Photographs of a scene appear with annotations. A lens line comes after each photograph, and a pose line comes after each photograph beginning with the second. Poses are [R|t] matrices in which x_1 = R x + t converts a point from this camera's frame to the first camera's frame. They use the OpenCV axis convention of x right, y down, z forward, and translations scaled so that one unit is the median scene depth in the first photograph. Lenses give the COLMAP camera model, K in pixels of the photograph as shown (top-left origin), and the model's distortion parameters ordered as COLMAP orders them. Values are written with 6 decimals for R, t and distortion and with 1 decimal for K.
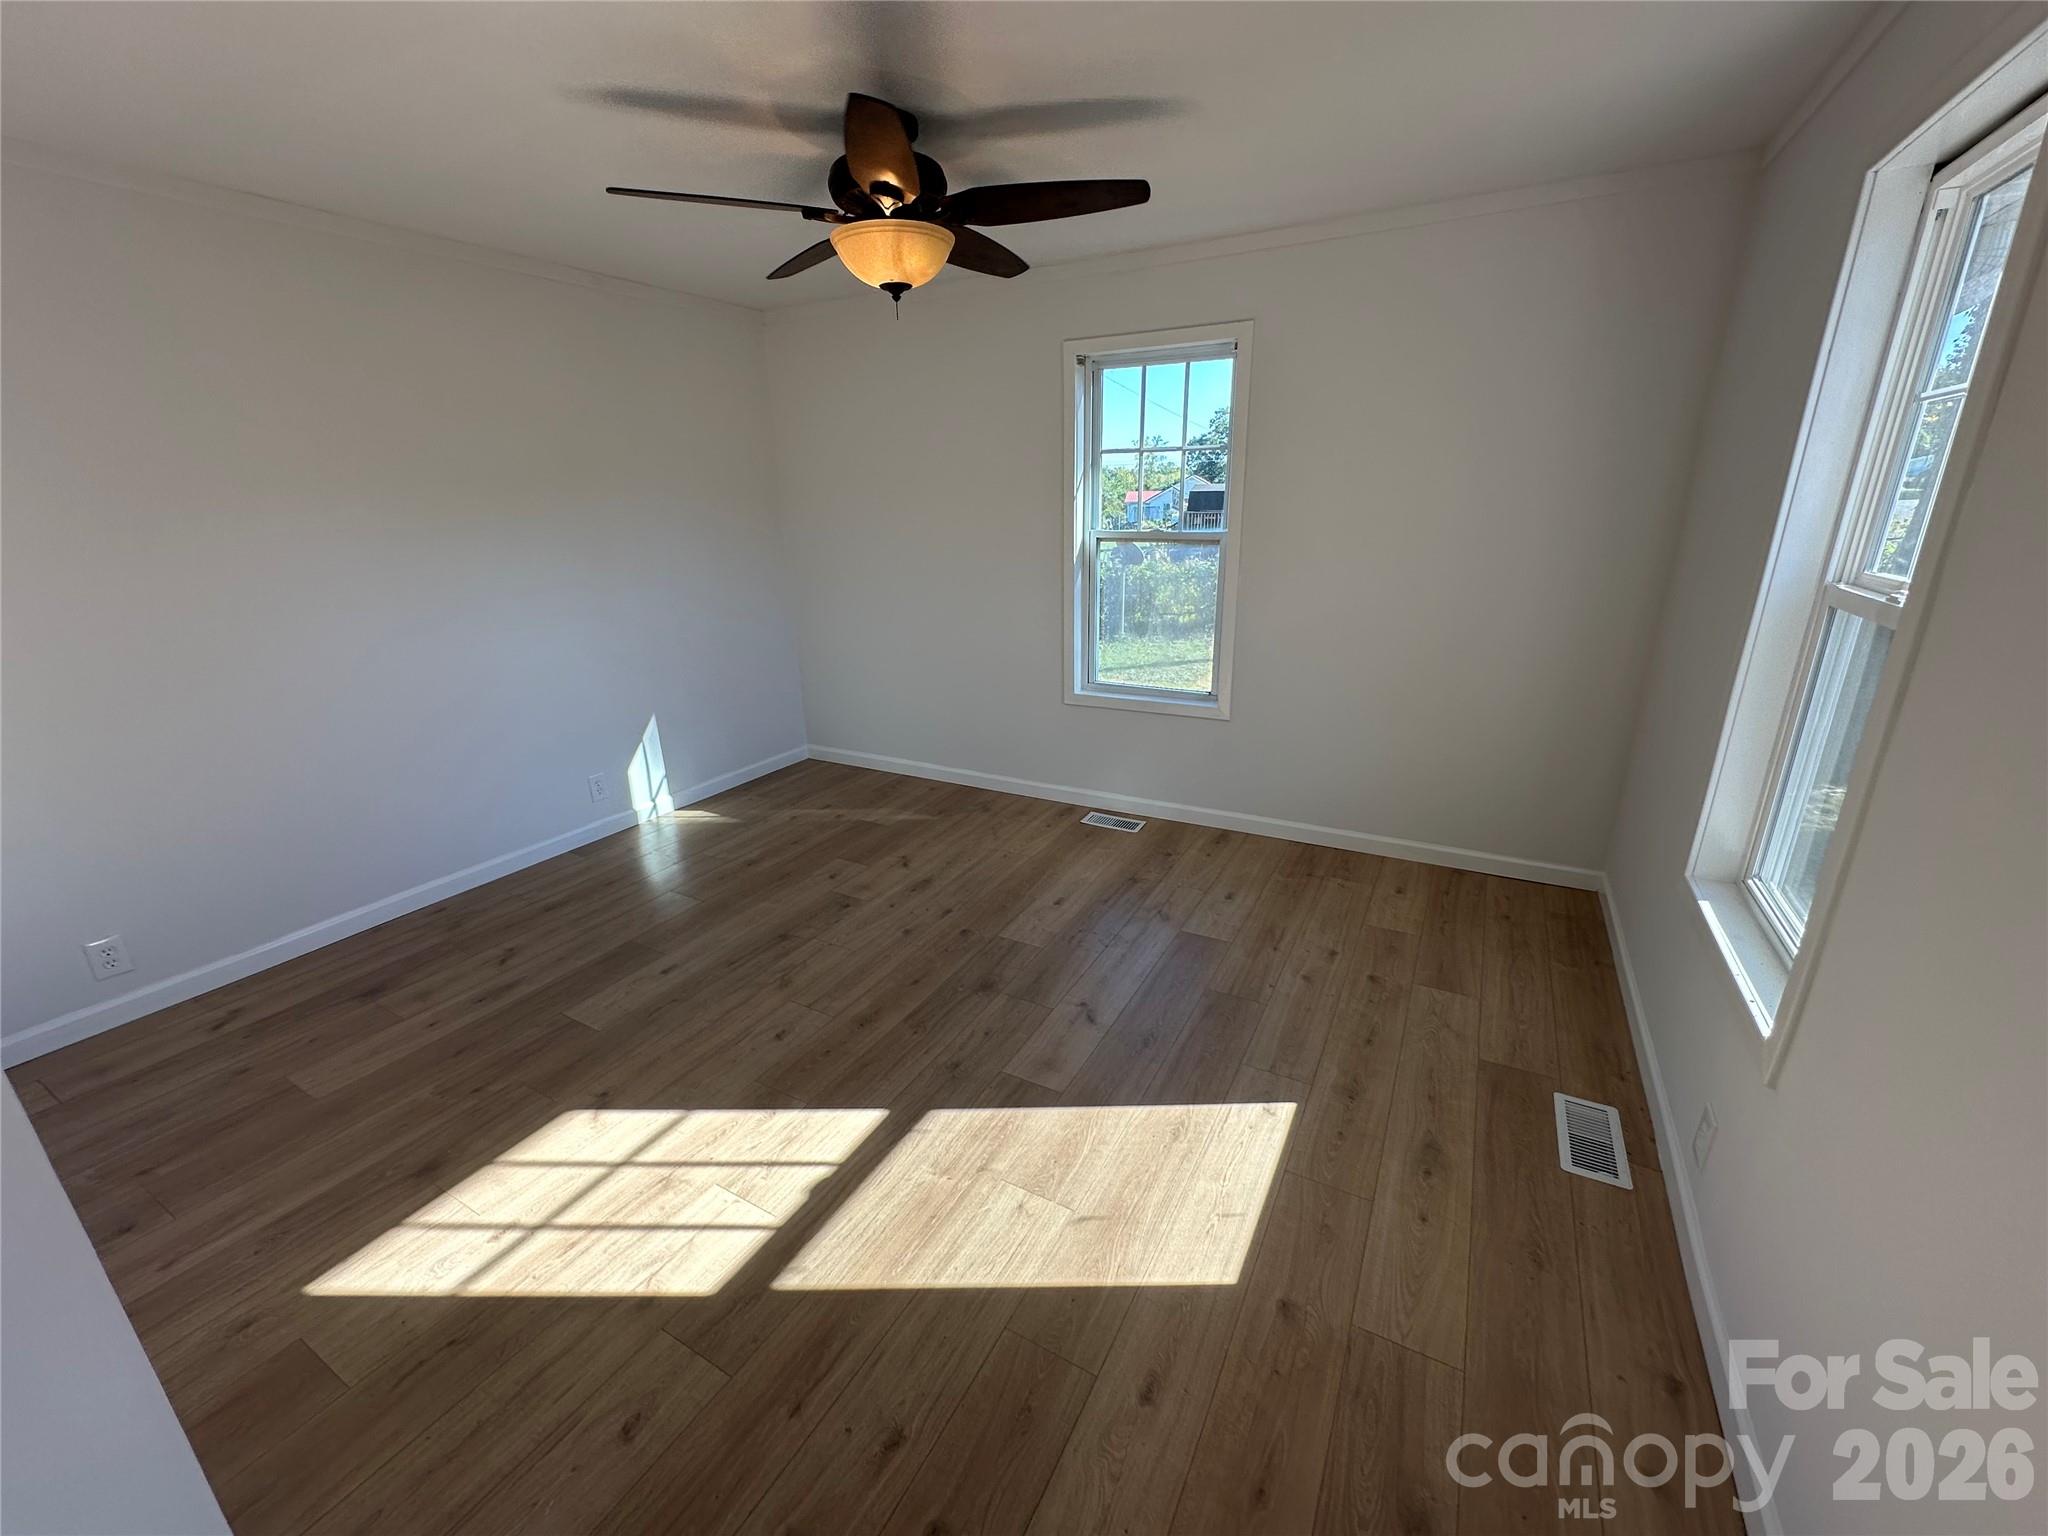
lens RADIAL K [[822.5, 0, 1024.0], [0, 822.5, 768.0], [0, 0, 1]] dist [-0.001629, -0.000117]
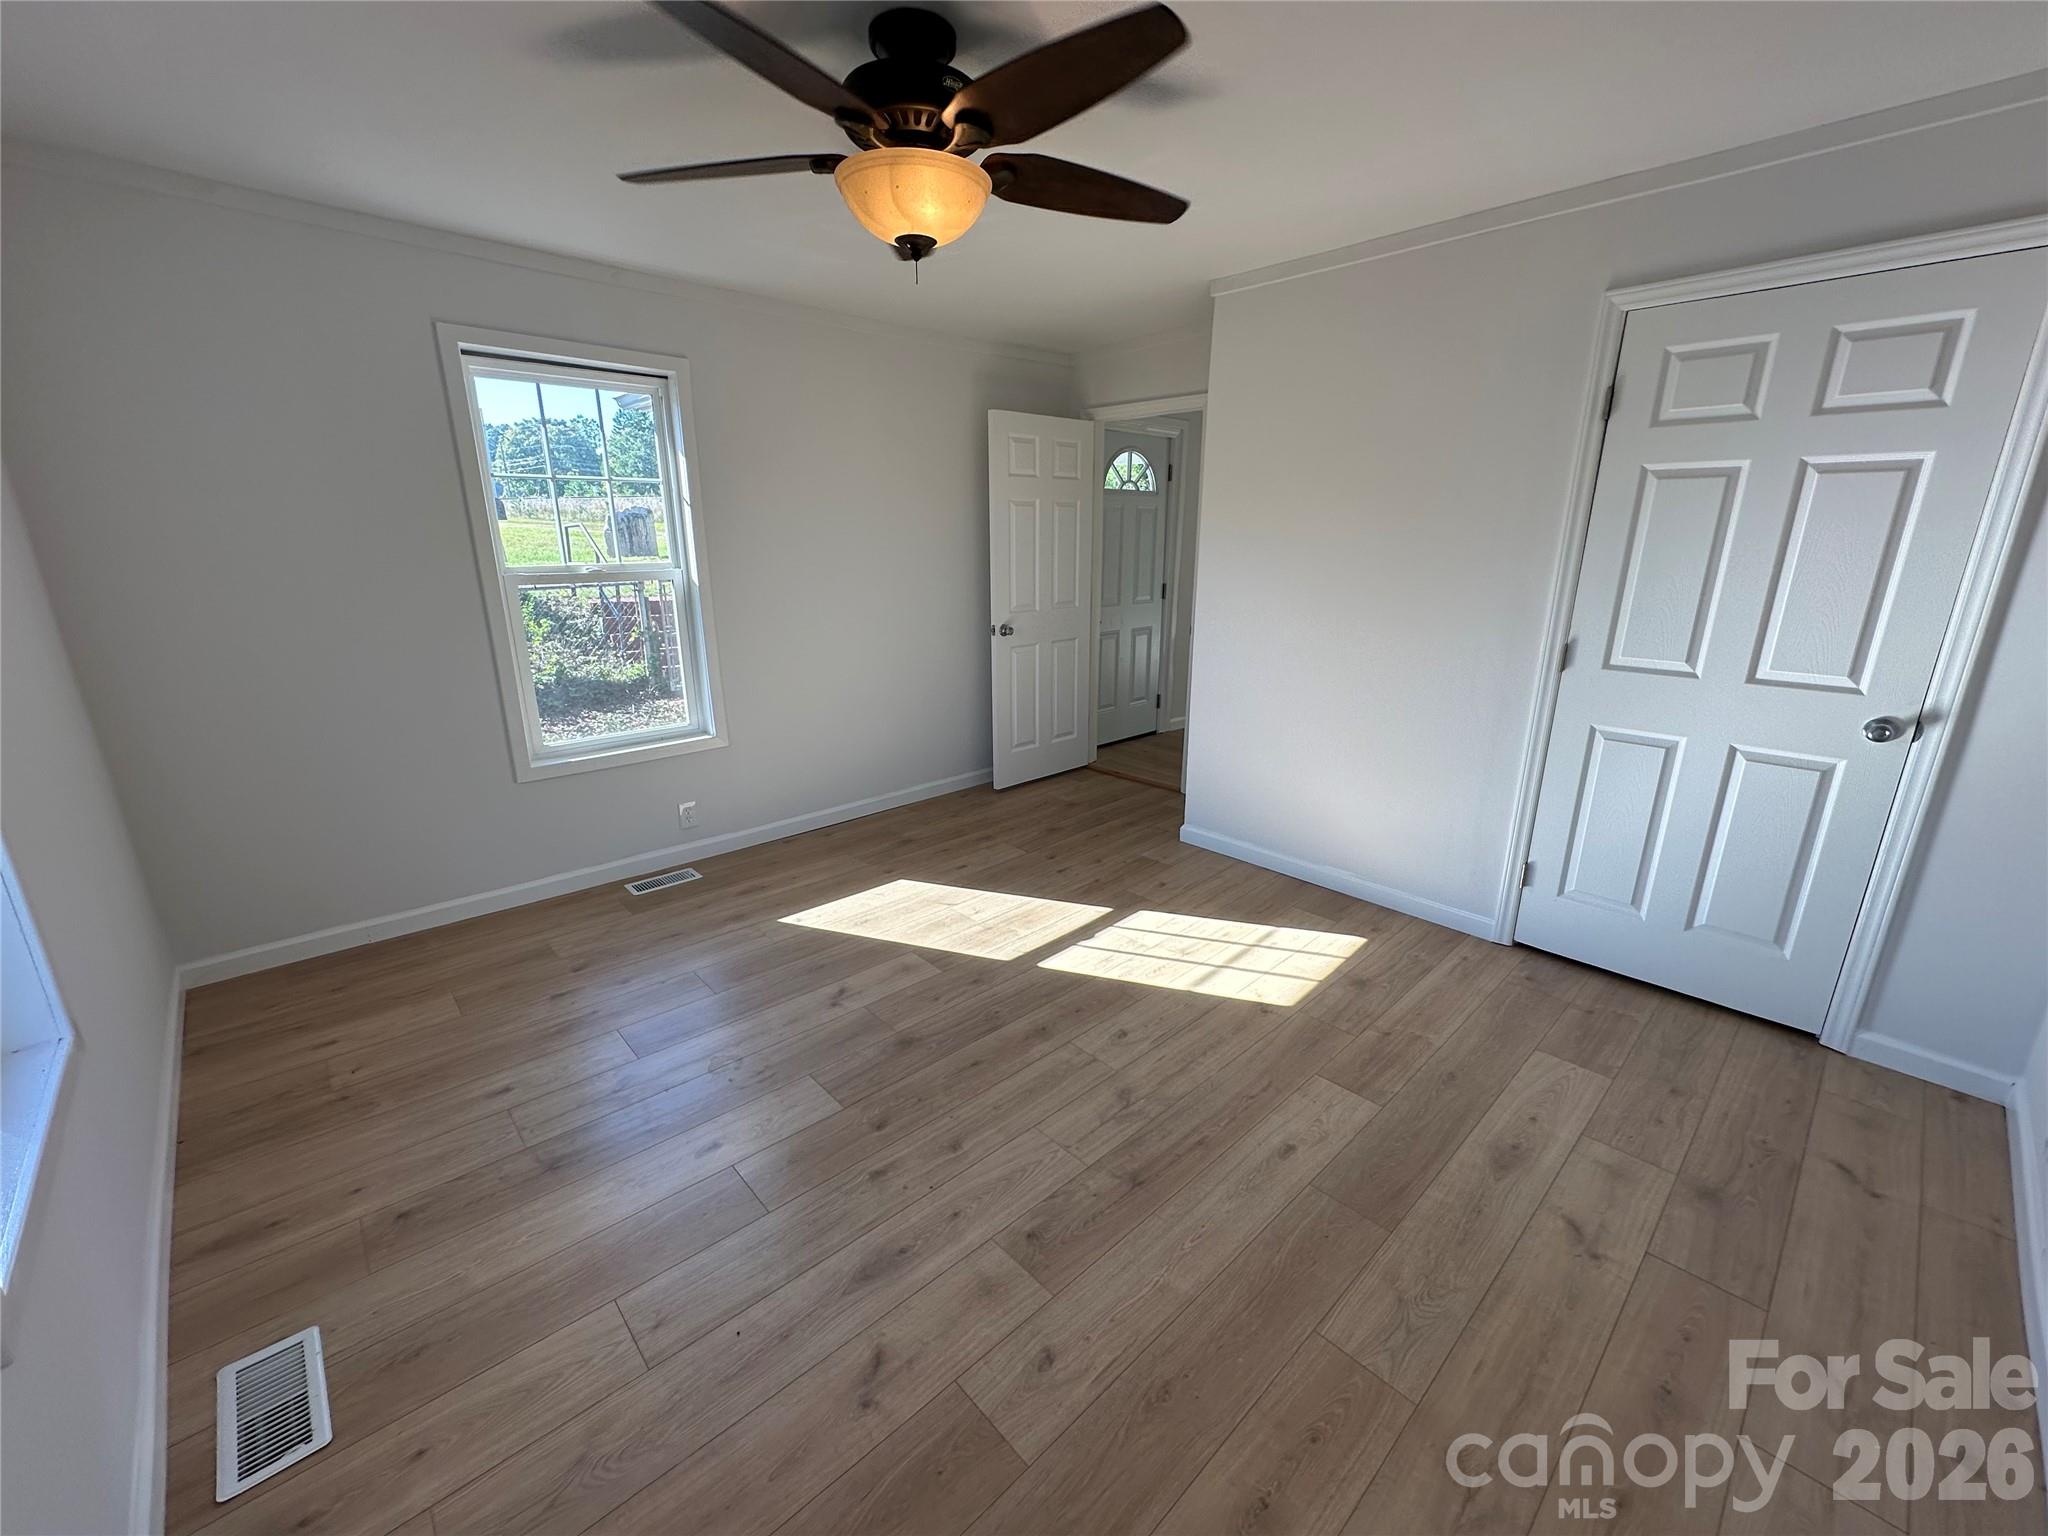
lens RADIAL K [[822.5, 0, 1024.0], [0, 822.5, 768.0], [0, 0, 1]] dist [-0.001629, -0.000117]
pose [[-0.950017, -0.068645, 0.304557, -0.537808], [0.114793, 0.830383, 0.545239, -0.592965], [-0.290327, 0.552948, -0.780999, 1.895804]]
